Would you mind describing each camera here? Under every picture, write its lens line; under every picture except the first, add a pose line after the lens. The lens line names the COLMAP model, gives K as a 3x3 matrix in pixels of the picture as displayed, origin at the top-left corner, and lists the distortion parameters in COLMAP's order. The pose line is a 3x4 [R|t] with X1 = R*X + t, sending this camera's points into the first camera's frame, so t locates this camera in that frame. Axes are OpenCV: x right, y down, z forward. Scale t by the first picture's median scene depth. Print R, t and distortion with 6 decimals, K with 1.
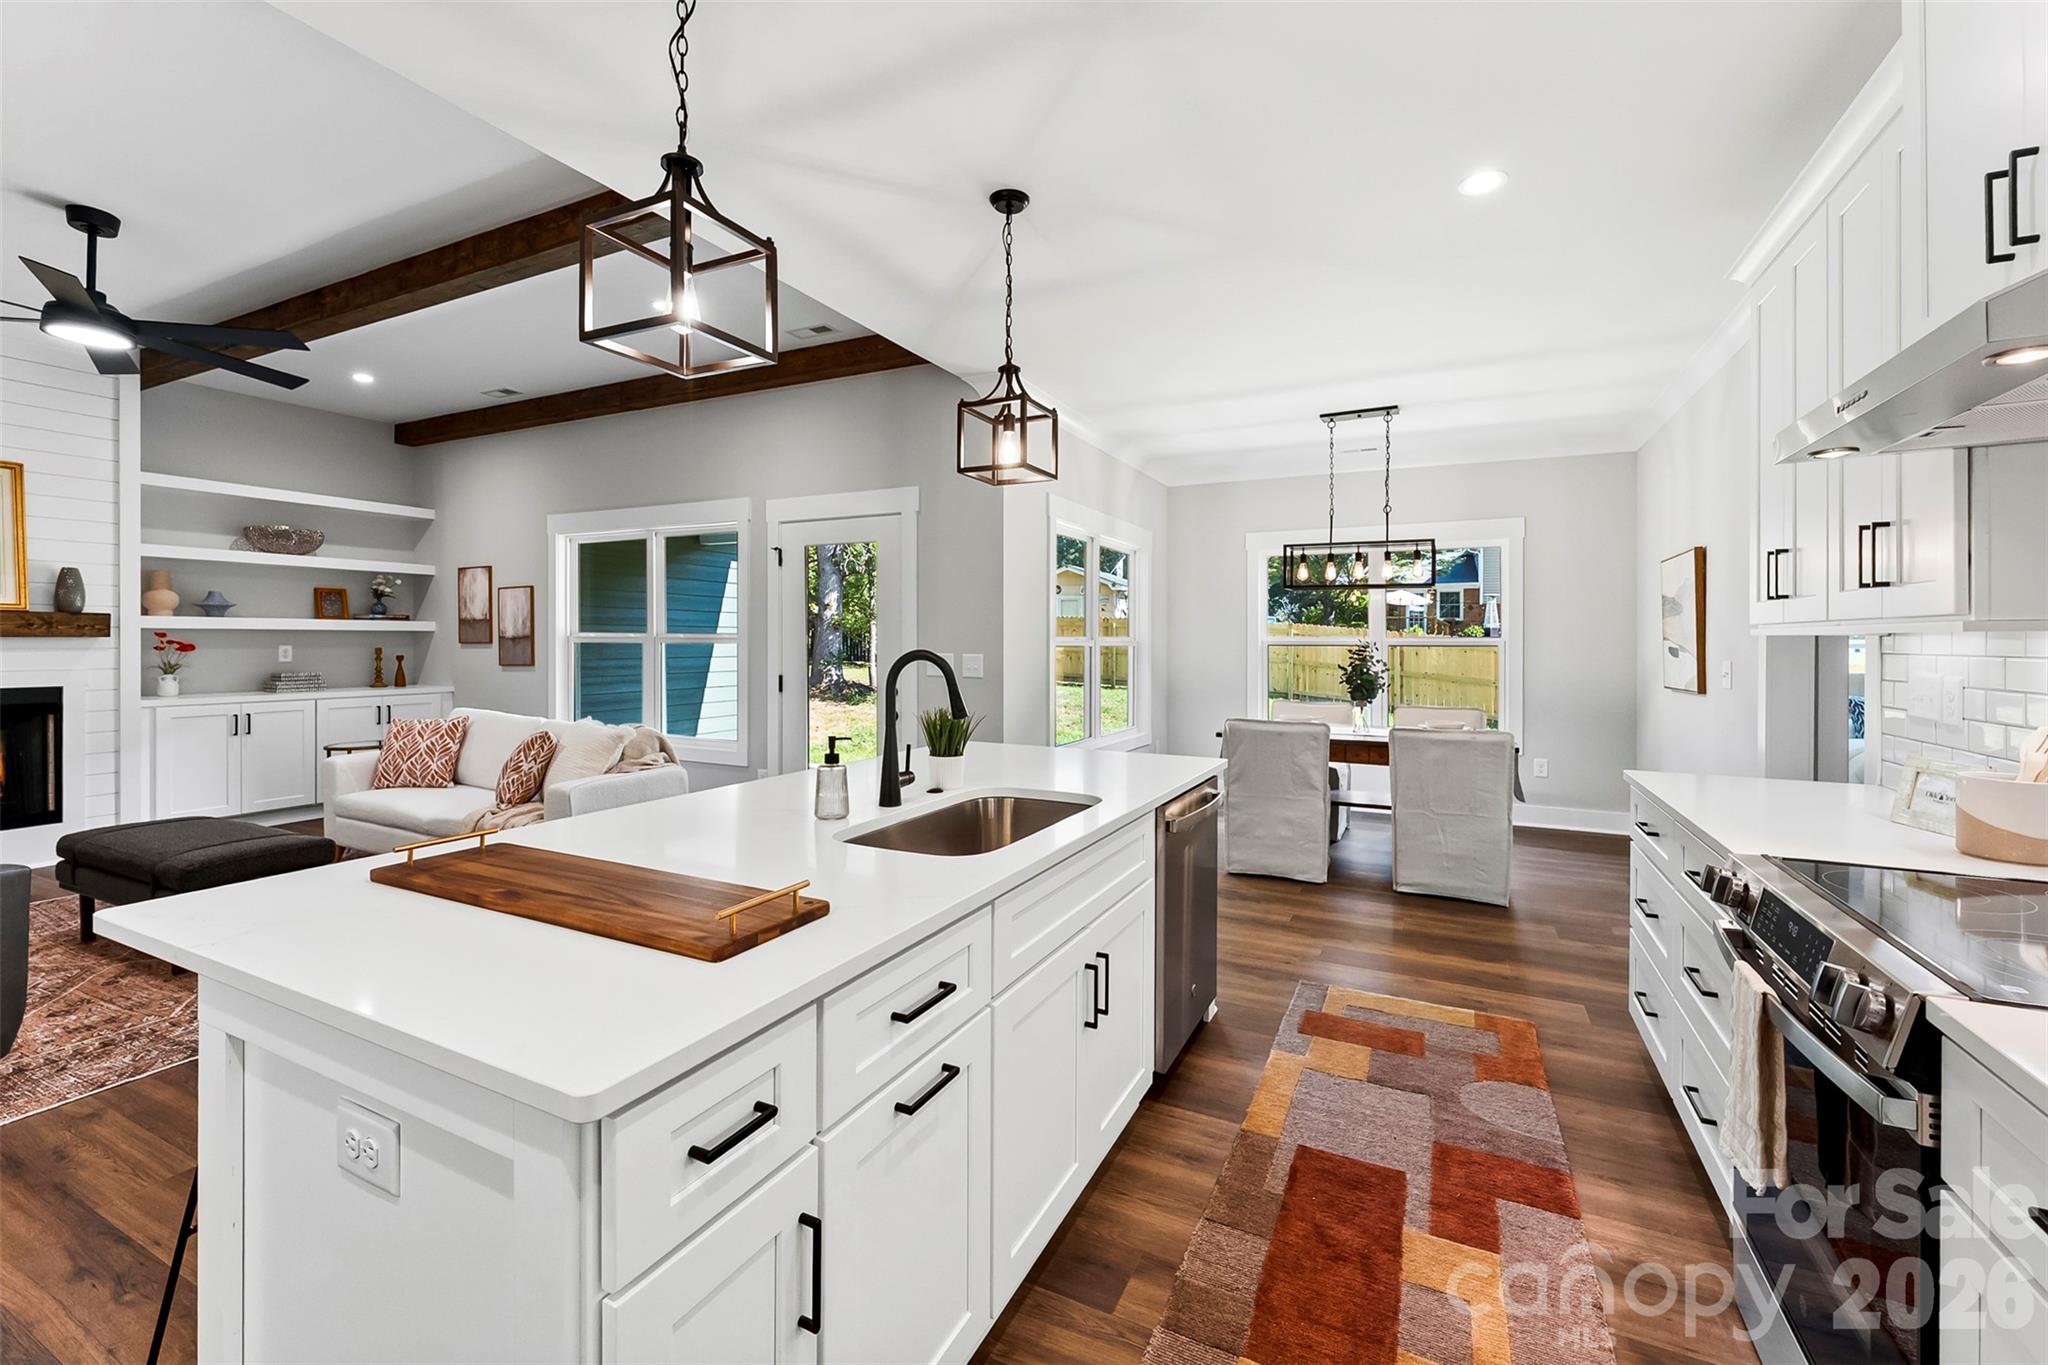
lens RADIAL K [[845.3, 0, 1027.8], [0, 845.3, 643.2], [0, 0, 1]] dist [-0.000717, -0.000088]
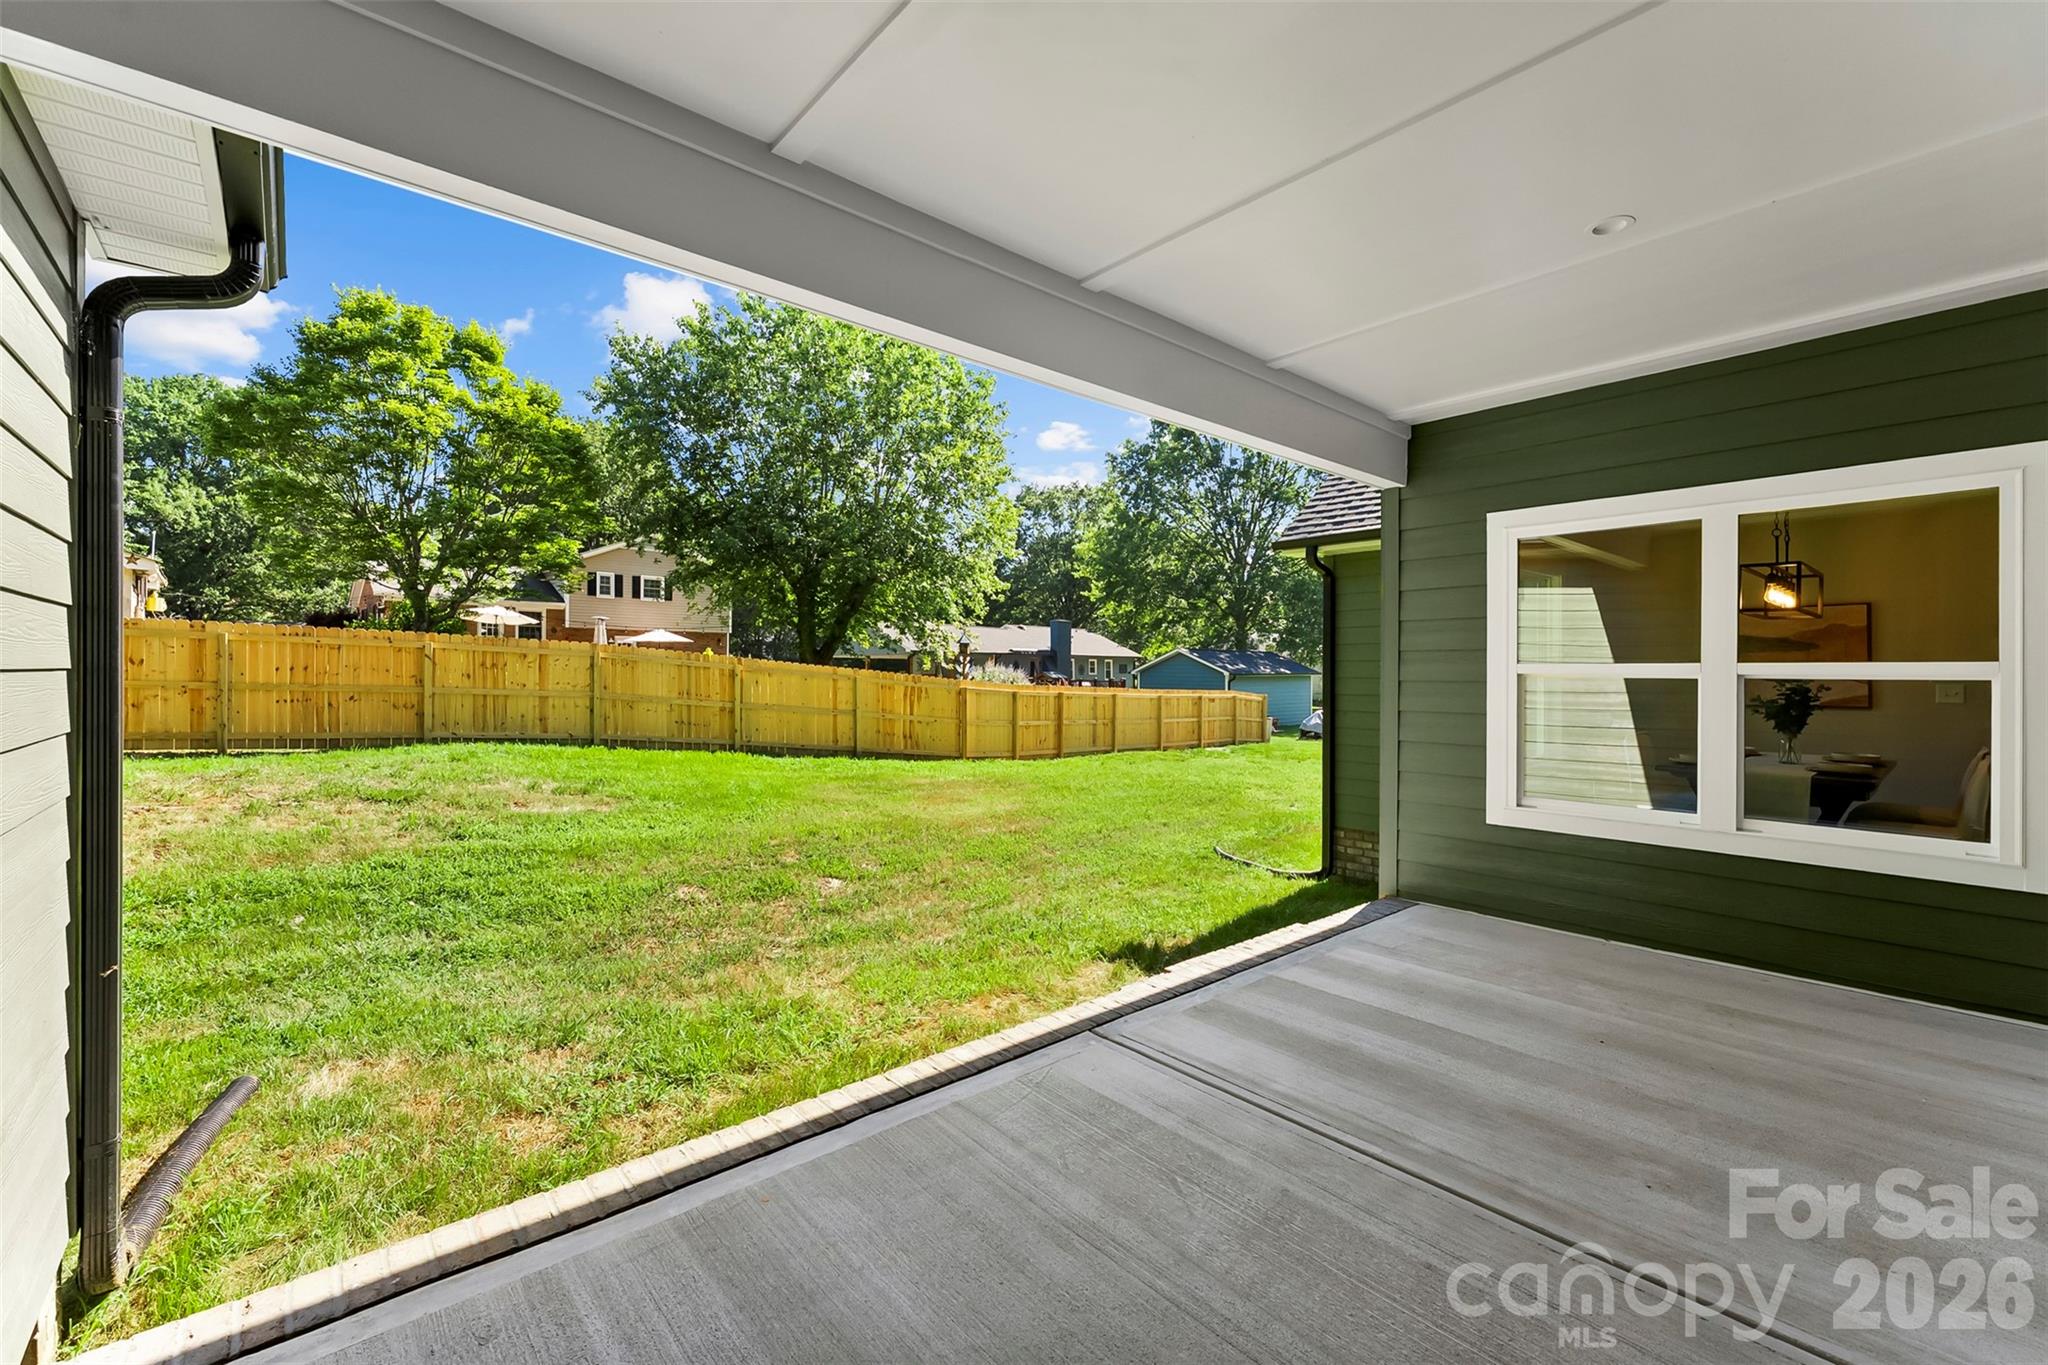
lens RADIAL K [[850.2, 0, 1027.8], [0, 850.2, 664.1], [0, 0, 1]] dist [-0.002197, -0.000188]
pose [[0.386797, 0.007090, 0.922138, -0.772957], [-0.000514, 0.999972, -0.007473, 0.002322], [-0.922165, 0.002416, 0.386790, 1.301861]]
